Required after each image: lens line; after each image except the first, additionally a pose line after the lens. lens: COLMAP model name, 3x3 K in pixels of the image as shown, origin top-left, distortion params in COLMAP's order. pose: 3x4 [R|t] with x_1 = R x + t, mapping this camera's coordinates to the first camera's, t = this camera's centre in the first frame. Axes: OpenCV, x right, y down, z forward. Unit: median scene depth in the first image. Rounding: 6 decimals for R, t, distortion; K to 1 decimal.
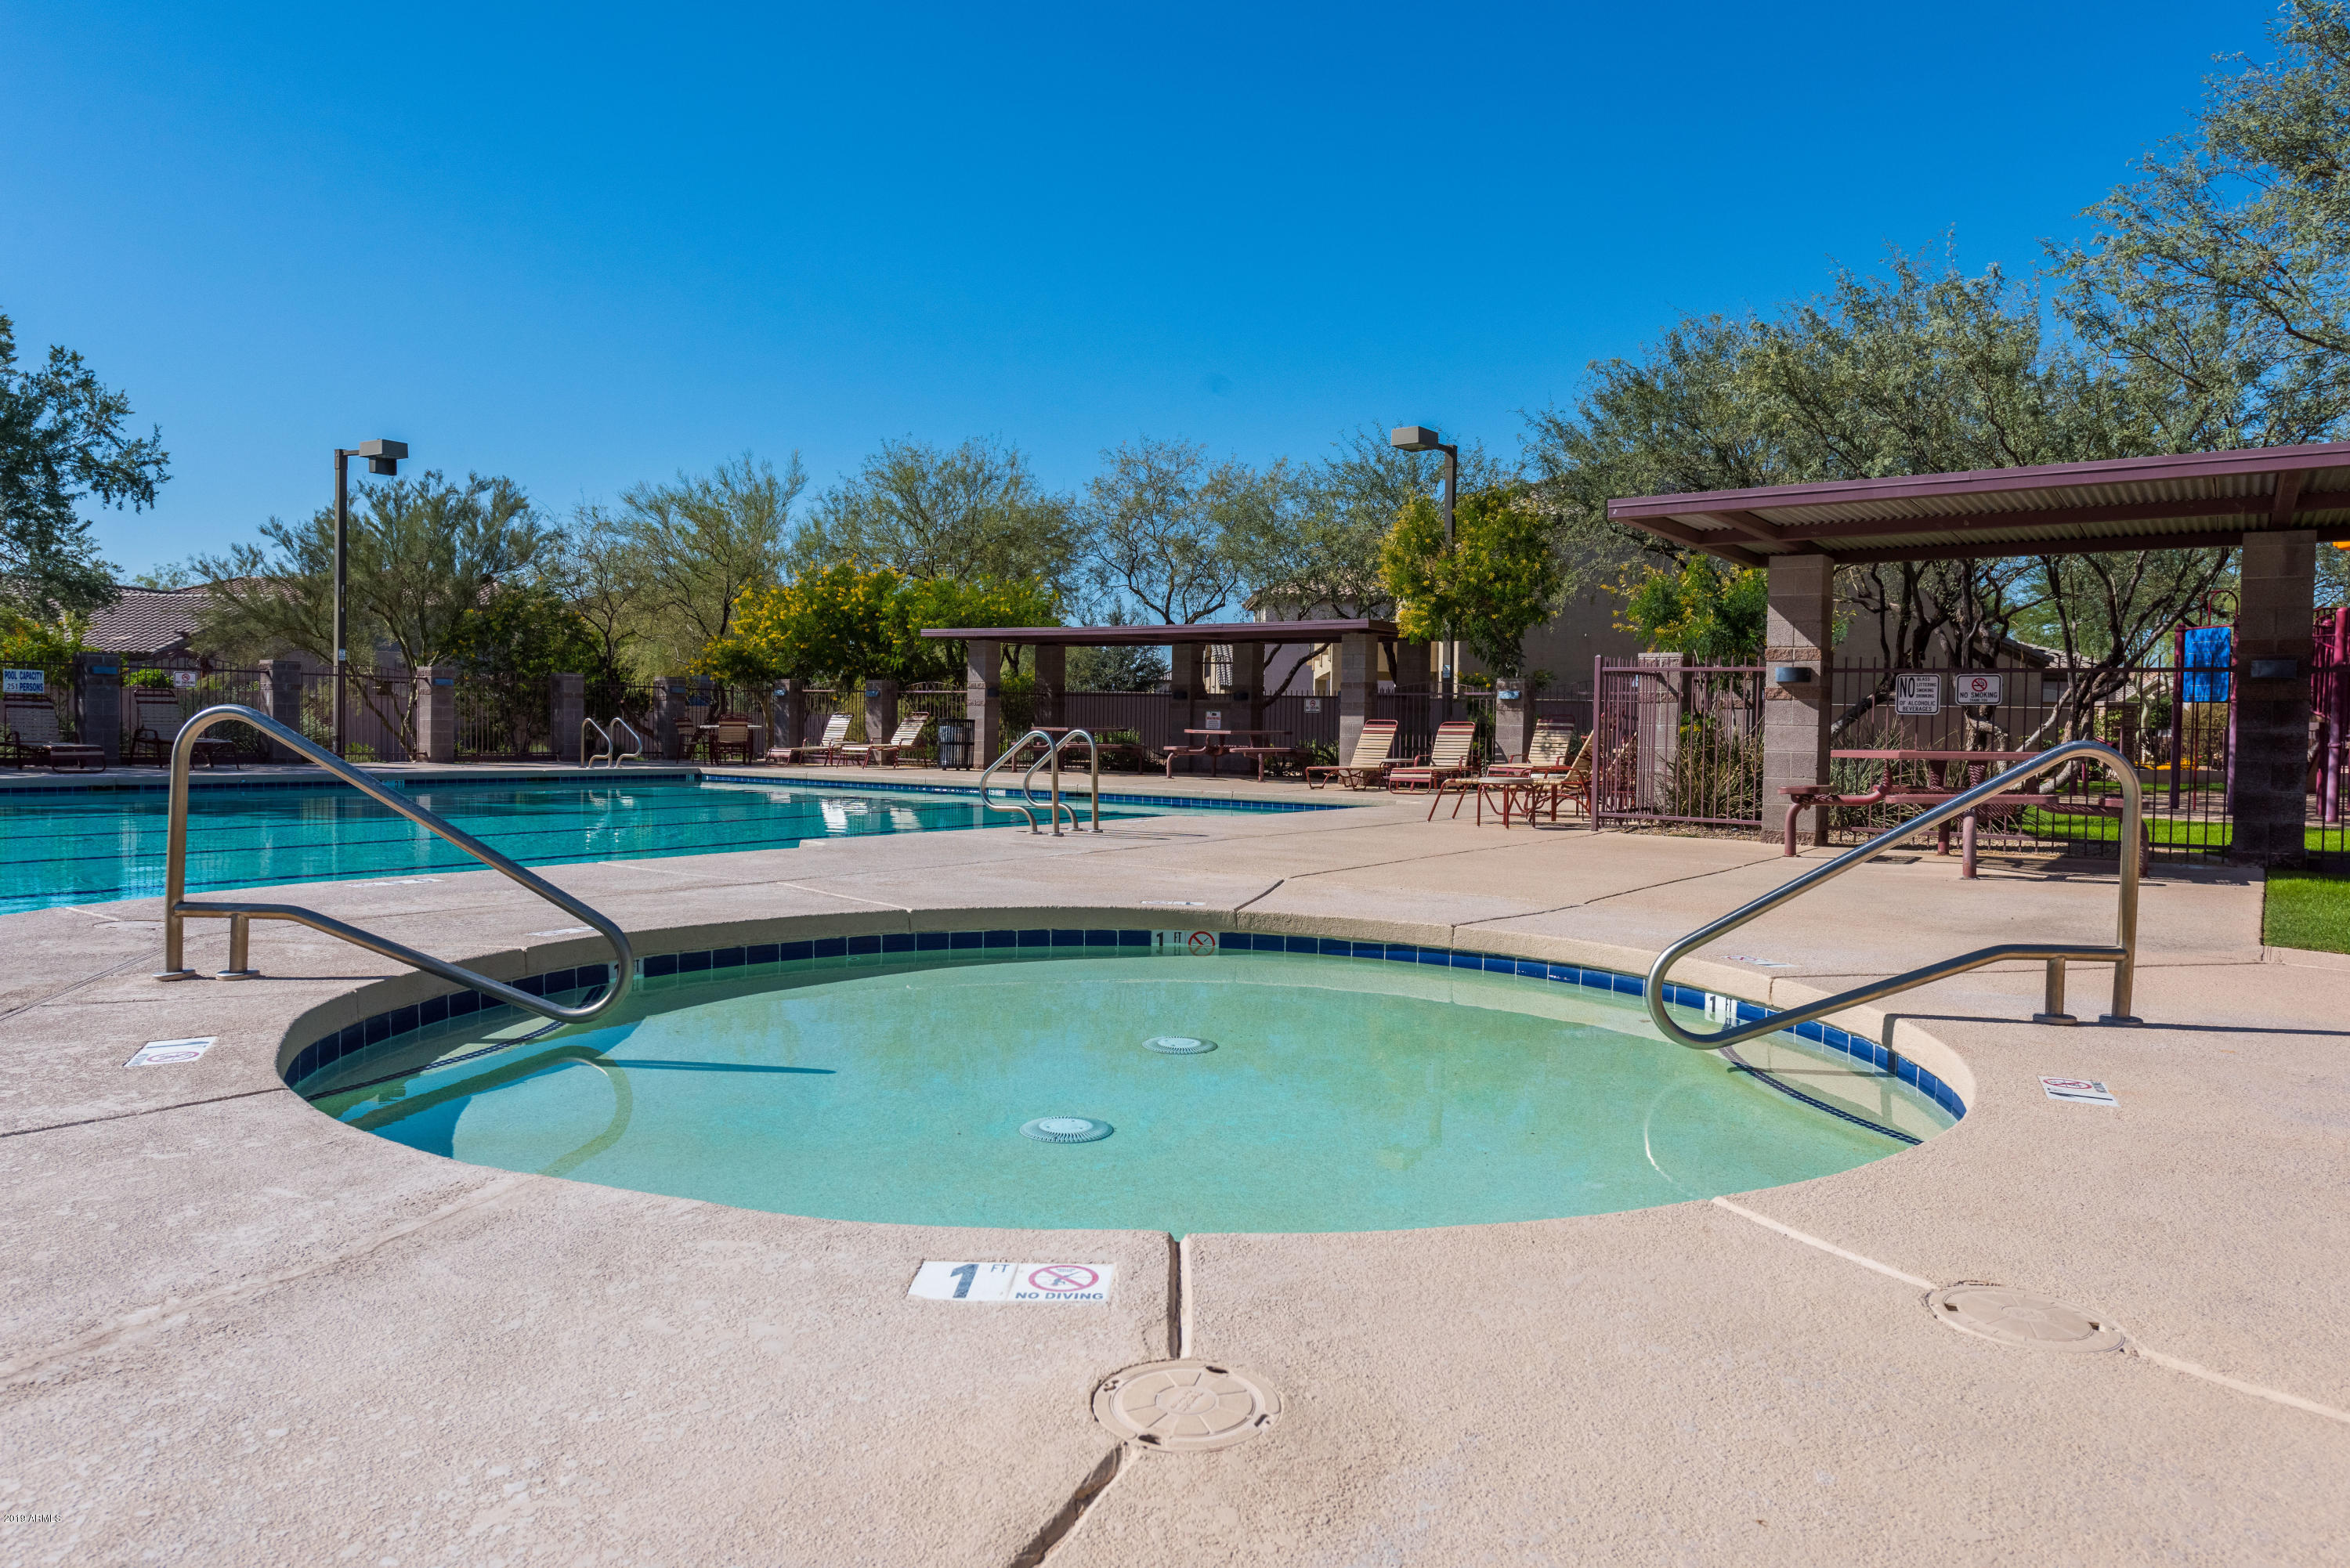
lens RADIAL K [[1512.6, 0, 1182.2], [0, 1512.6, 773.6], [0, 0, 1]] dist [0.017983, -0.001533]
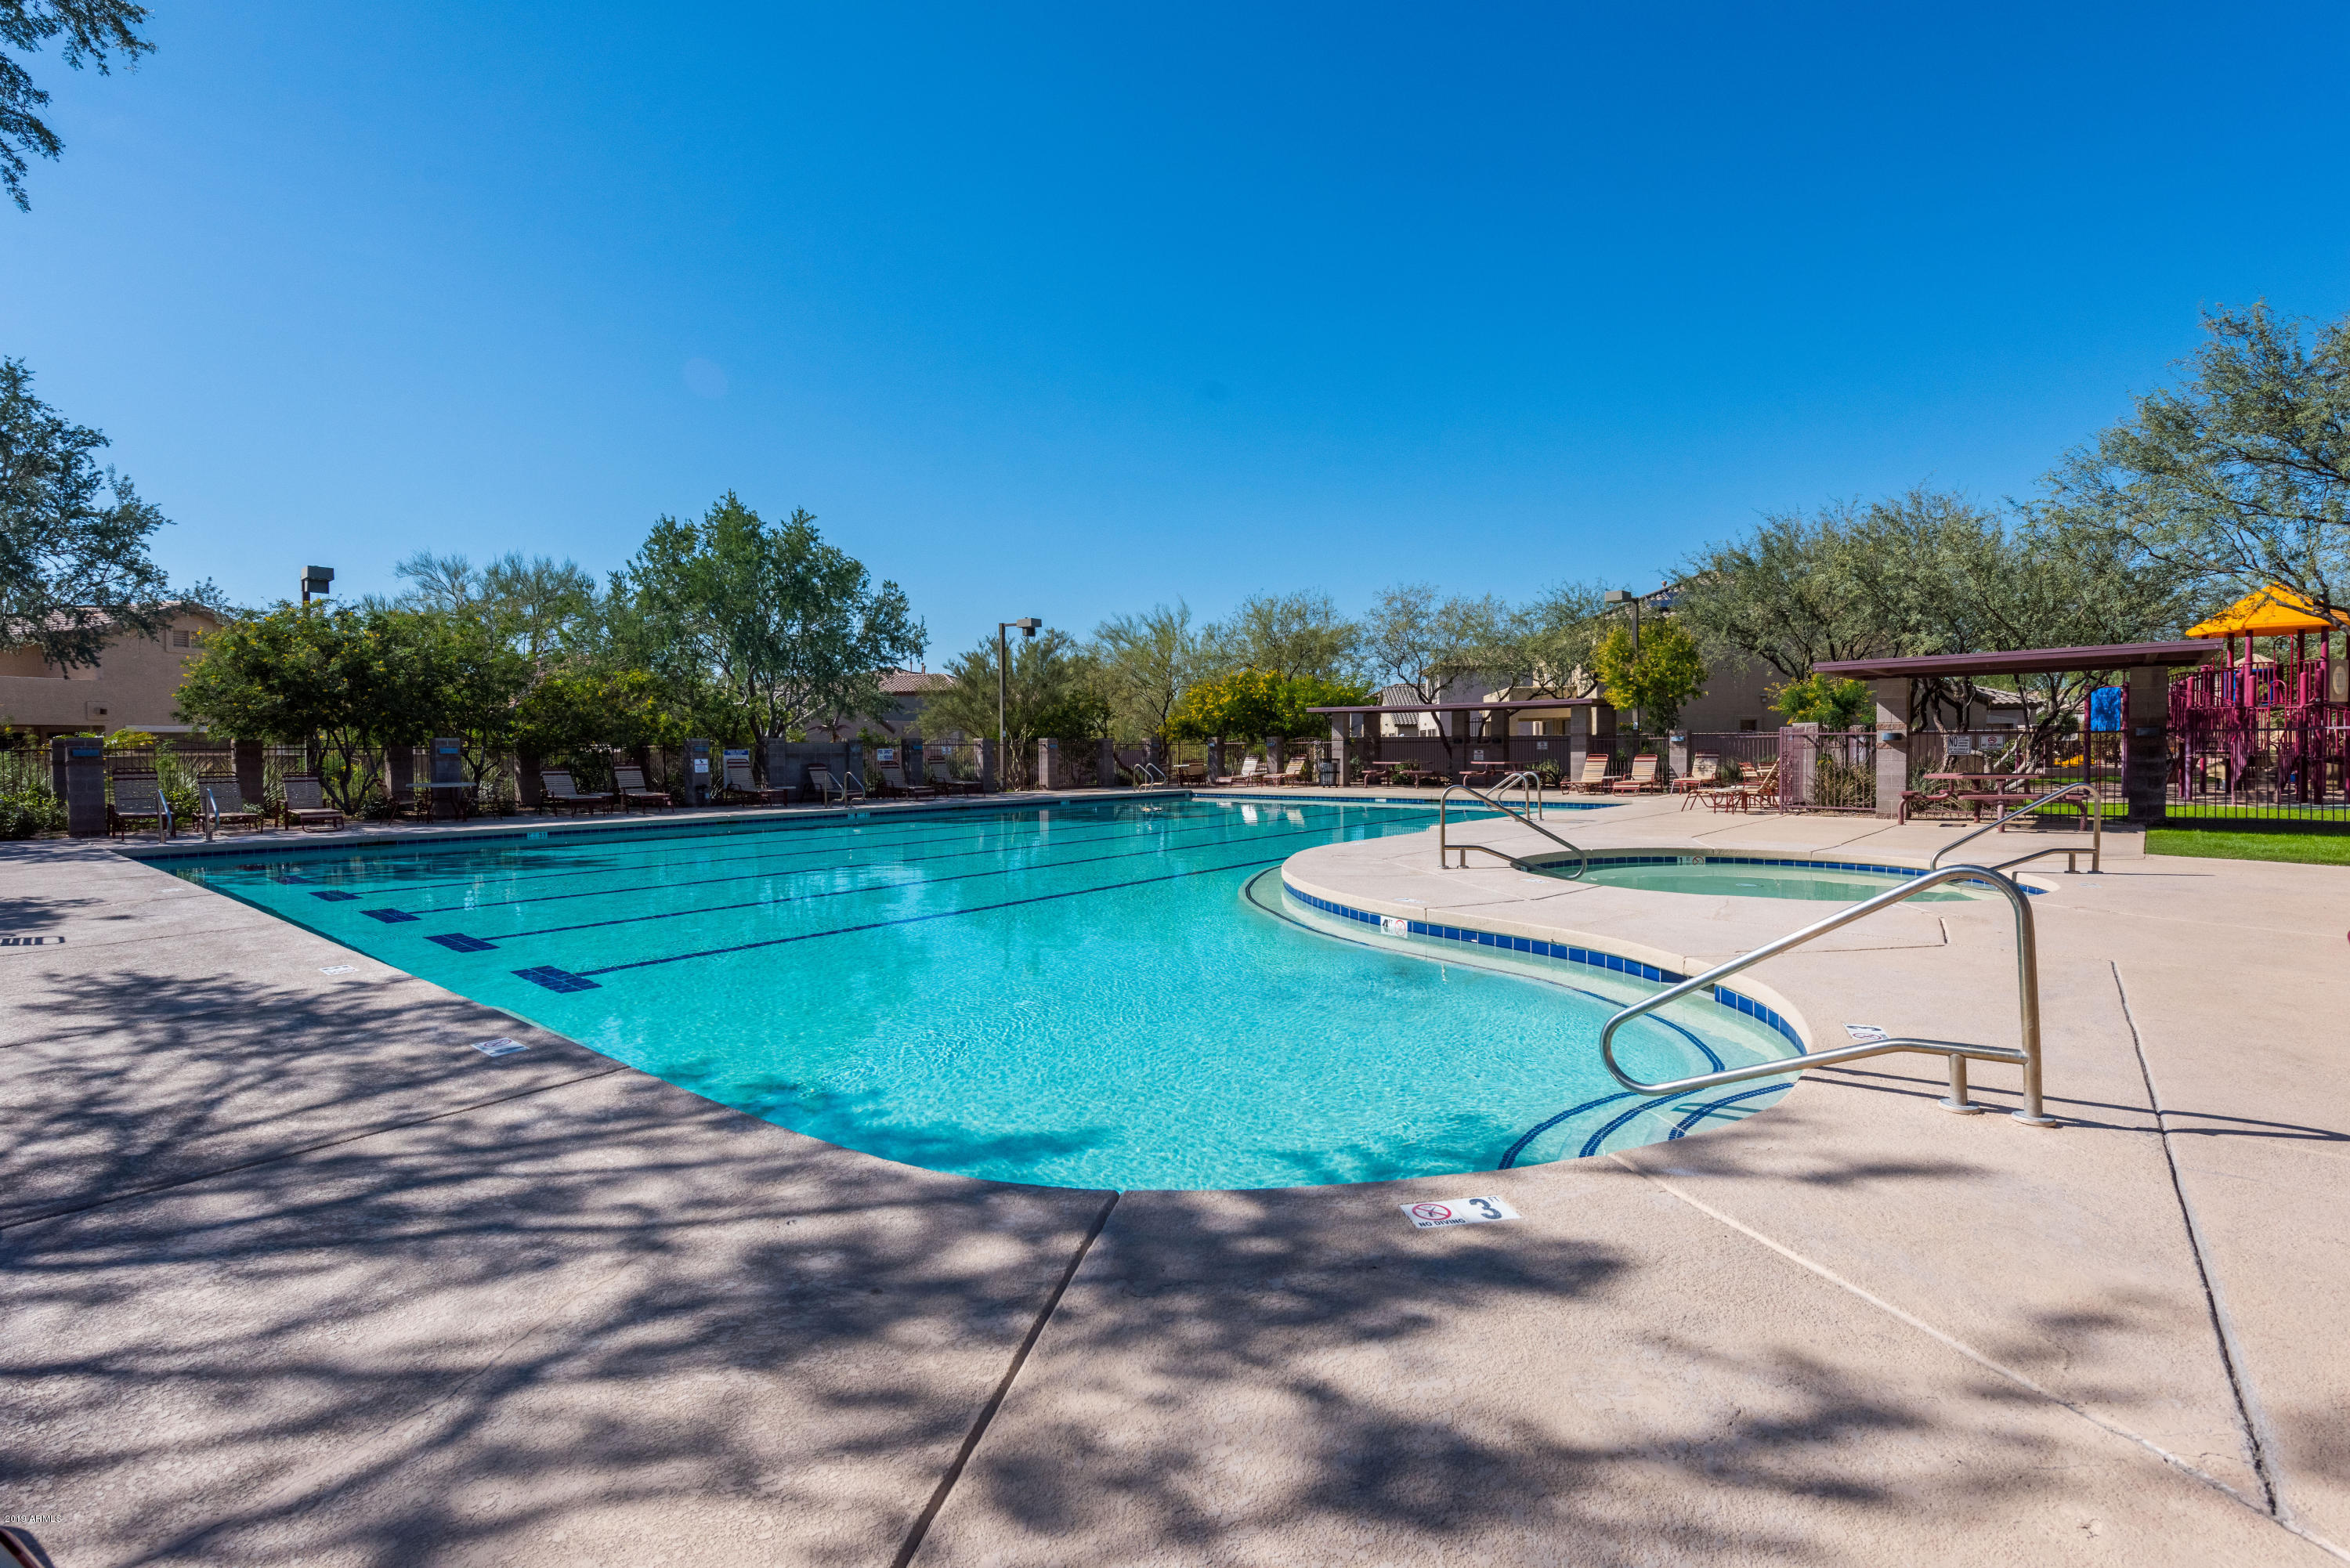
lens RADIAL K [[1070.7, 0, 1193.8], [0, 1070.7, 779.3], [0, 0, 1]] dist [0.033456, -0.011355]
pose [[0.994638, -0.024954, -0.100361, -0.216412], [0.024797, 0.999689, -0.002809, -0.014797], [0.100400, 0.000305, 0.994947, -0.306809]]
